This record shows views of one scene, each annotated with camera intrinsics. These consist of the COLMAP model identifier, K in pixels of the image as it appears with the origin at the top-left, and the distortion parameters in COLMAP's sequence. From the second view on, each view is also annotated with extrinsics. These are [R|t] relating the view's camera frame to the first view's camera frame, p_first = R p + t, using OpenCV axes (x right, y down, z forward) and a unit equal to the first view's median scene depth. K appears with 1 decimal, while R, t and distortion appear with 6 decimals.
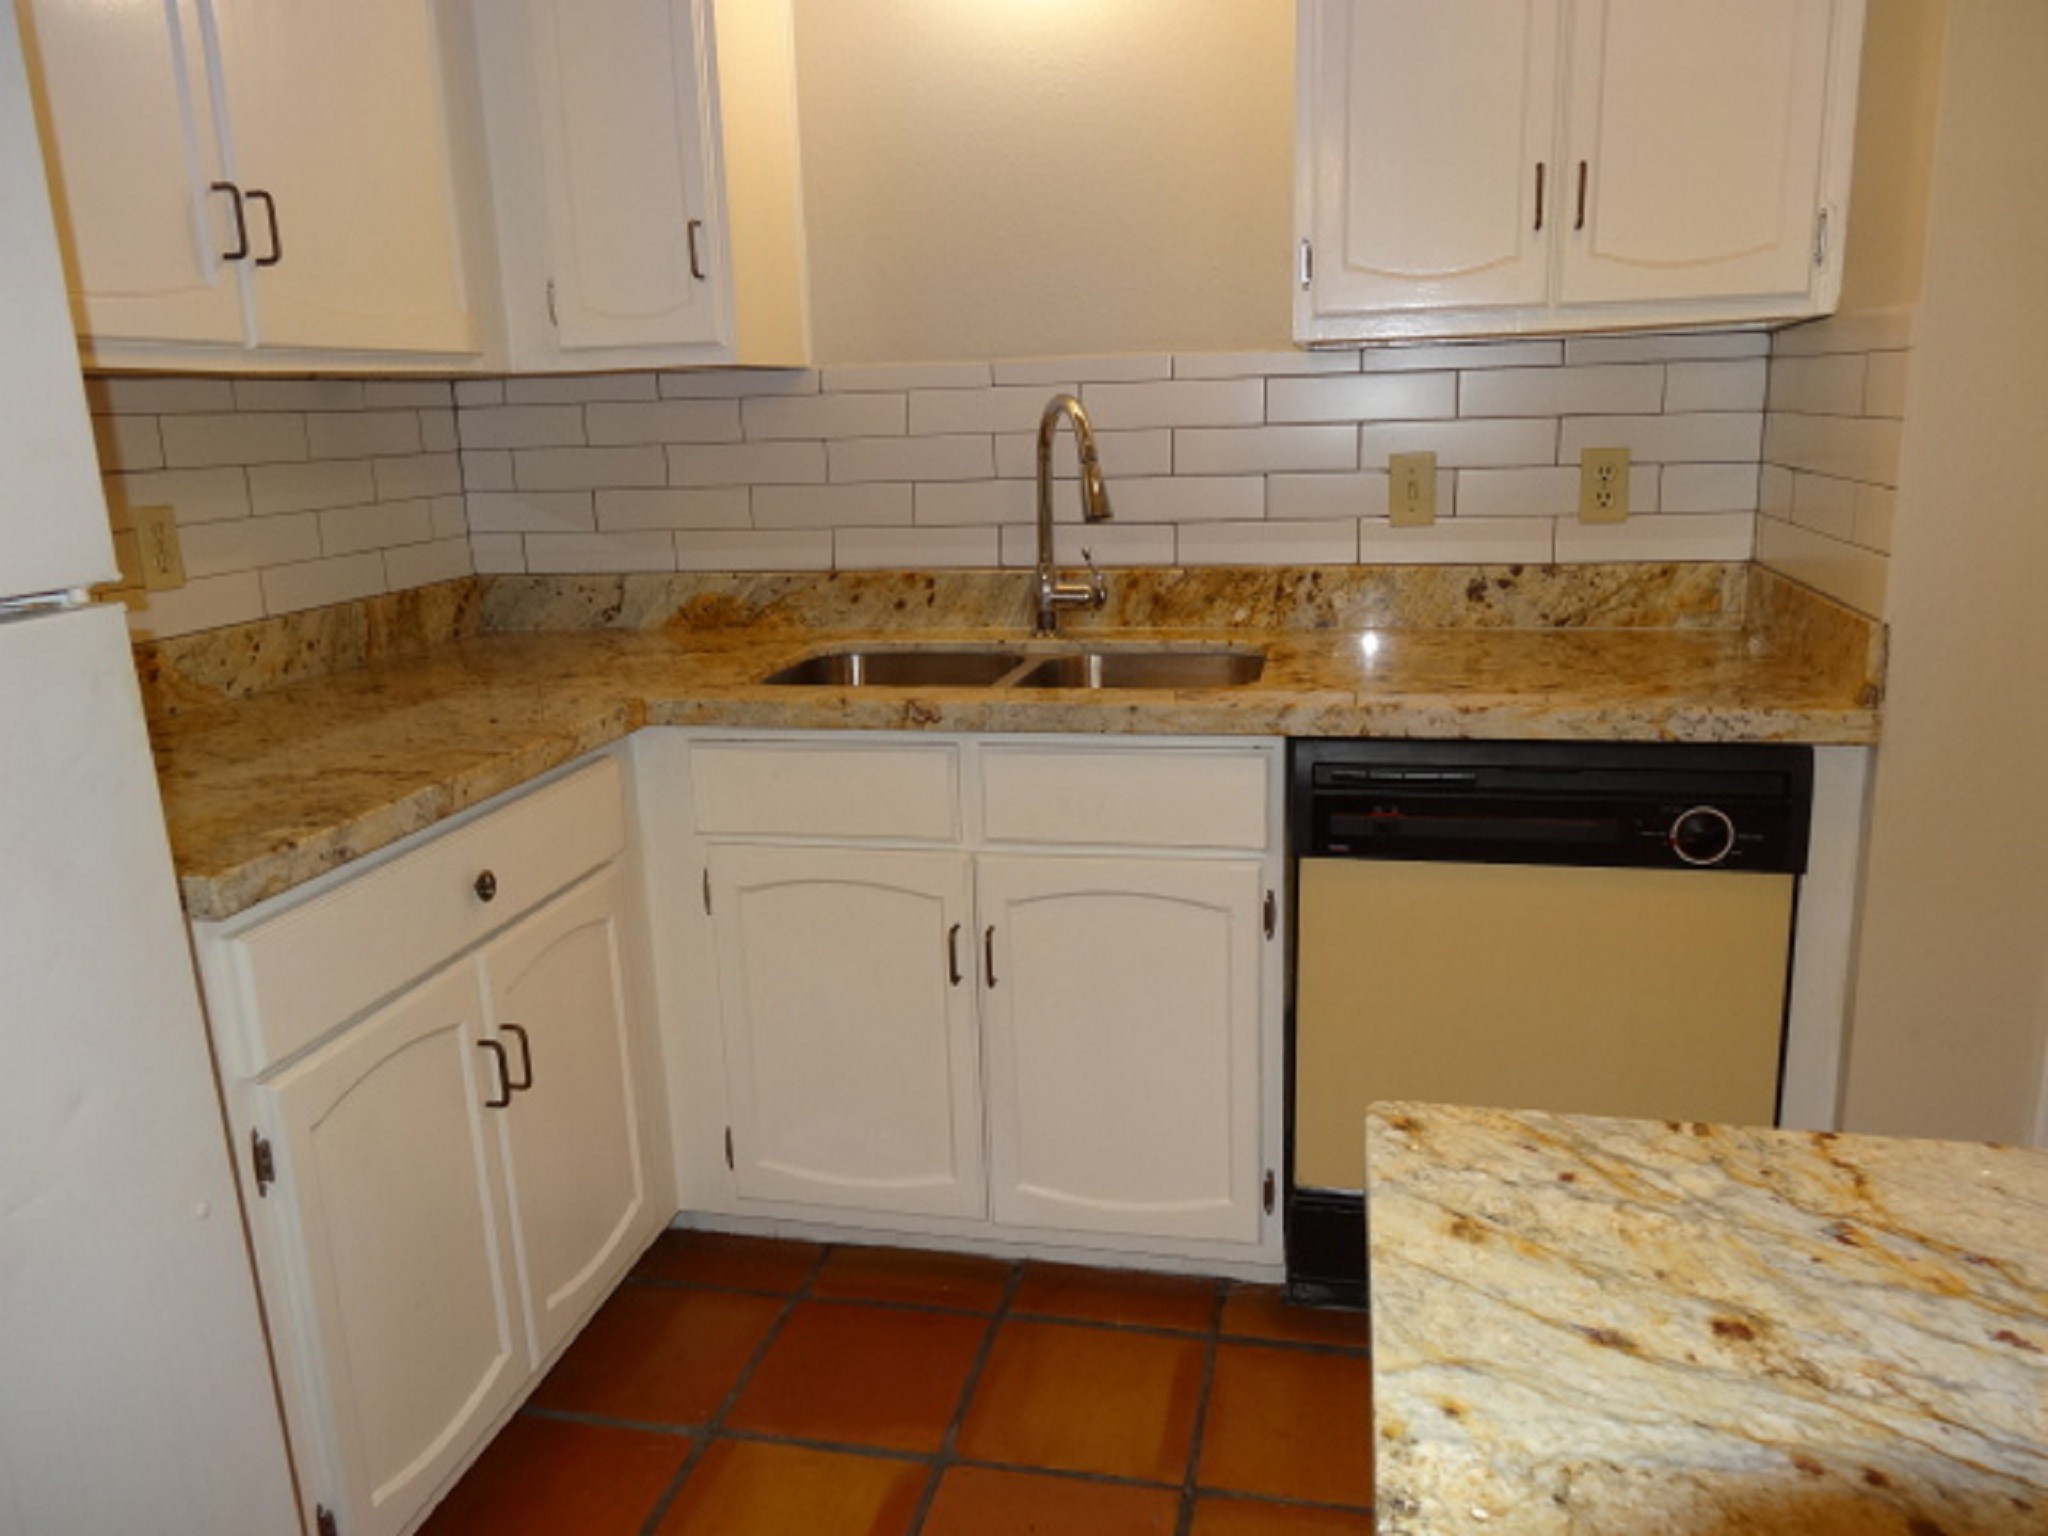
lens RADIAL K [[1504.8, 0, 1027.9], [0, 1504.8, 776.4], [0, 0, 1]] dist [-0.005244, 0.008818]
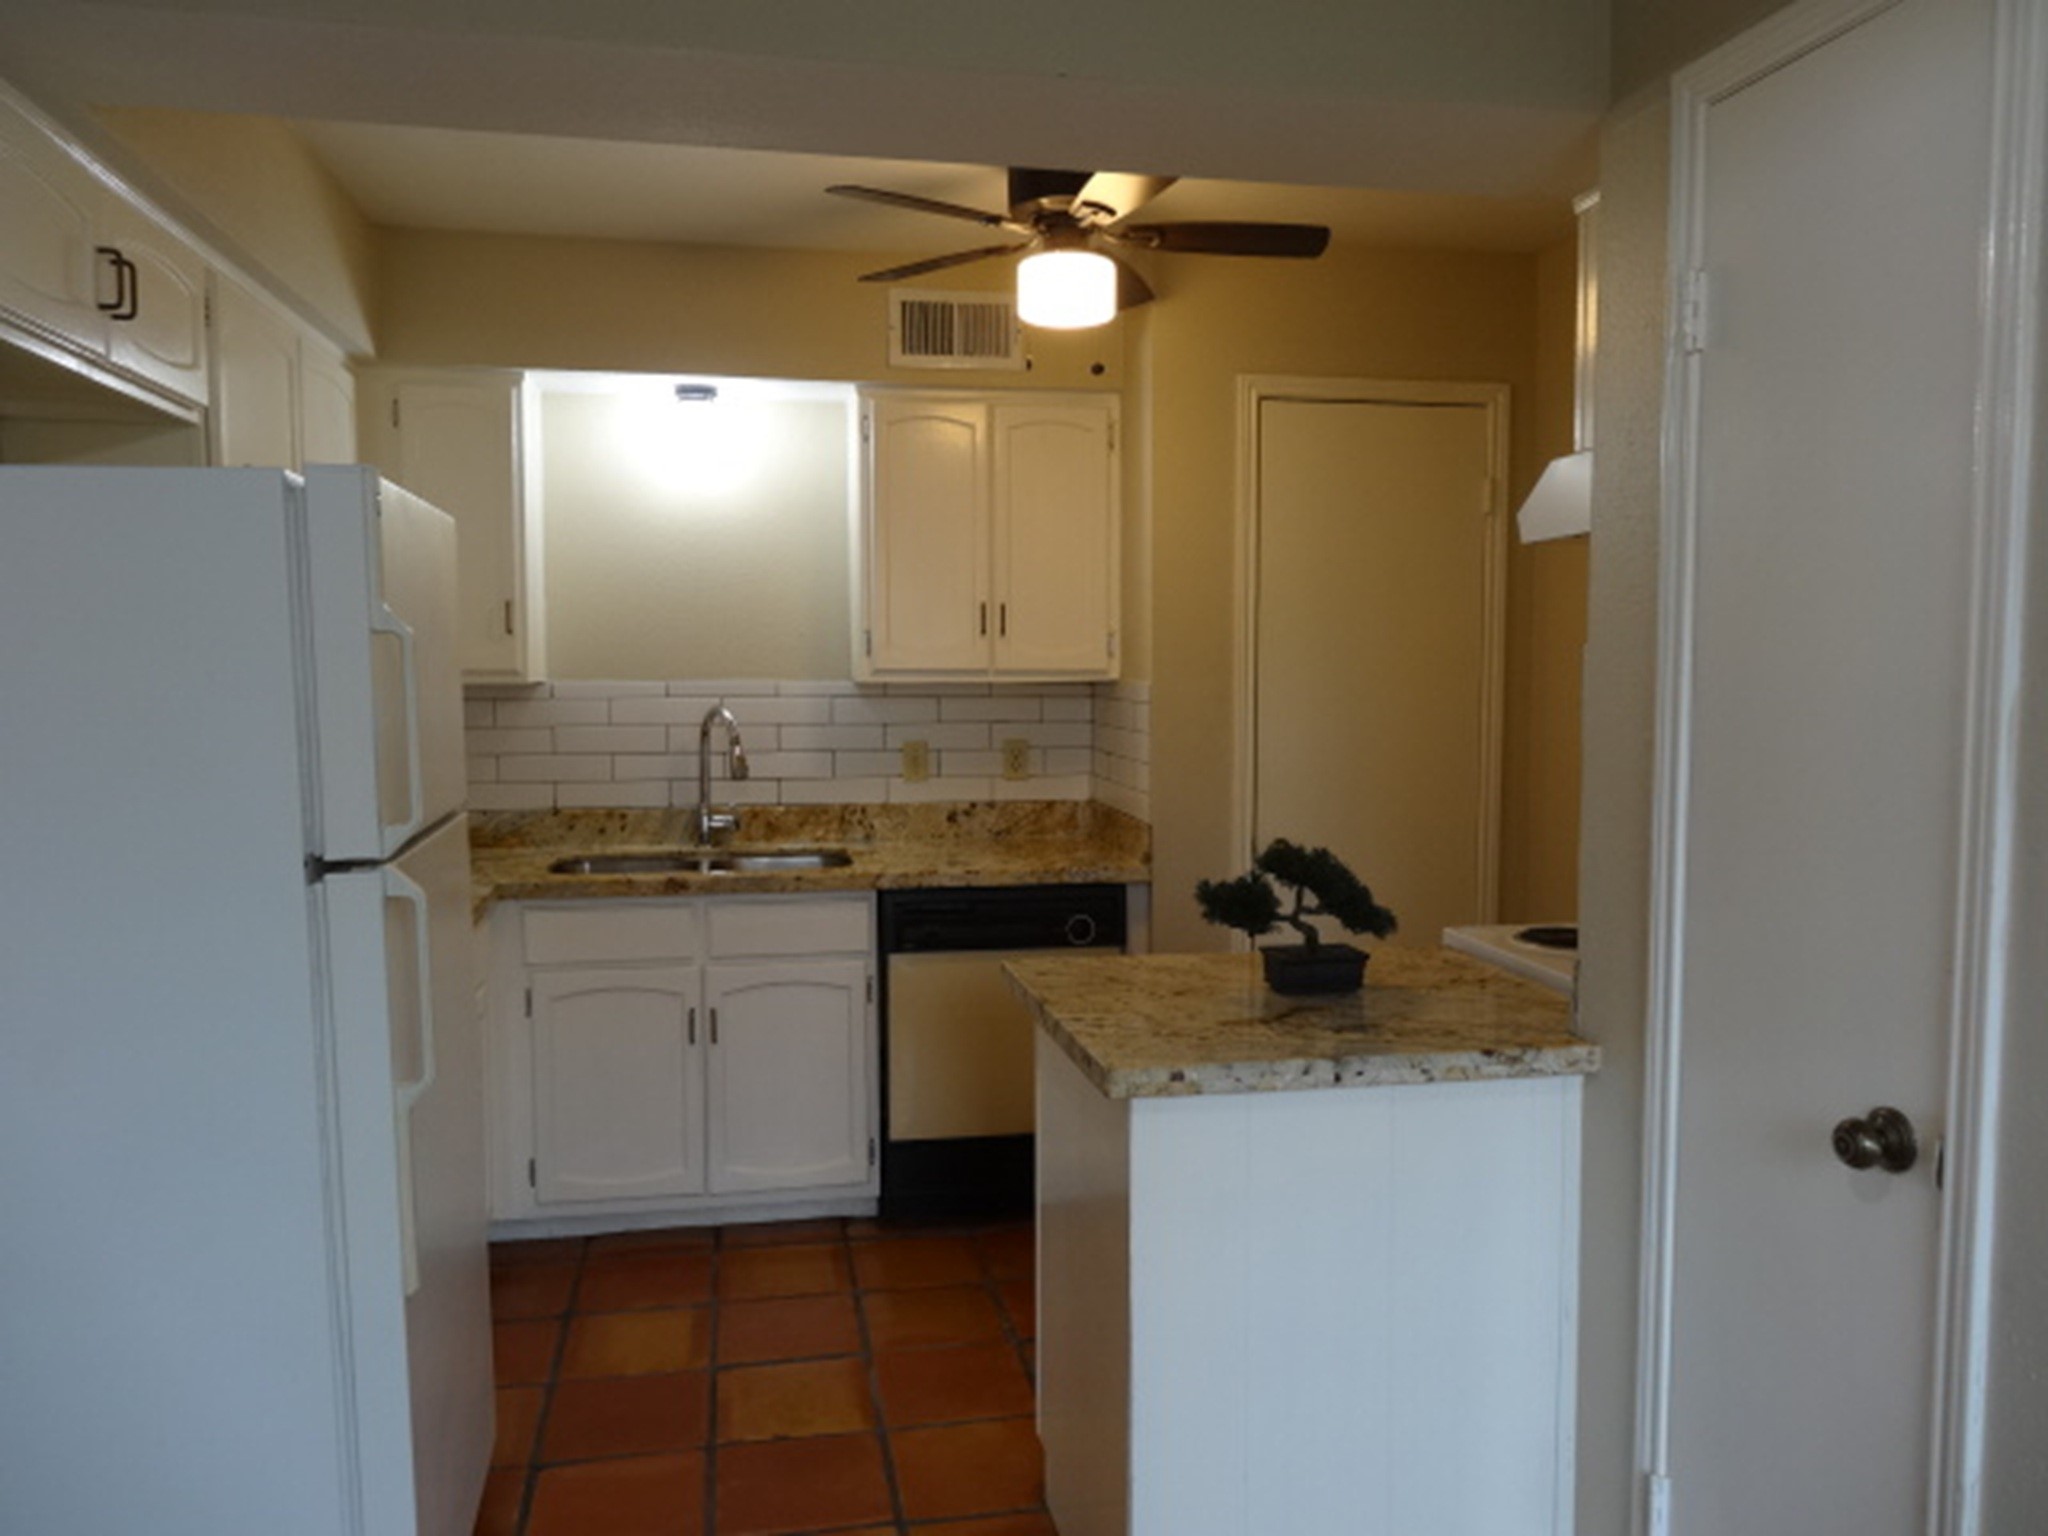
lens RADIAL K [[1504.8, 0, 1021.8], [0, 1504.8, 769.1], [0, 0, 1]] dist [-0.005244, 0.008818]
pose [[0.918806, 0.004149, 0.394689, -0.327953], [0.064336, 0.984998, -0.160124, 0.110349], [-0.389432, 0.172516, 0.904755, -0.649062]]
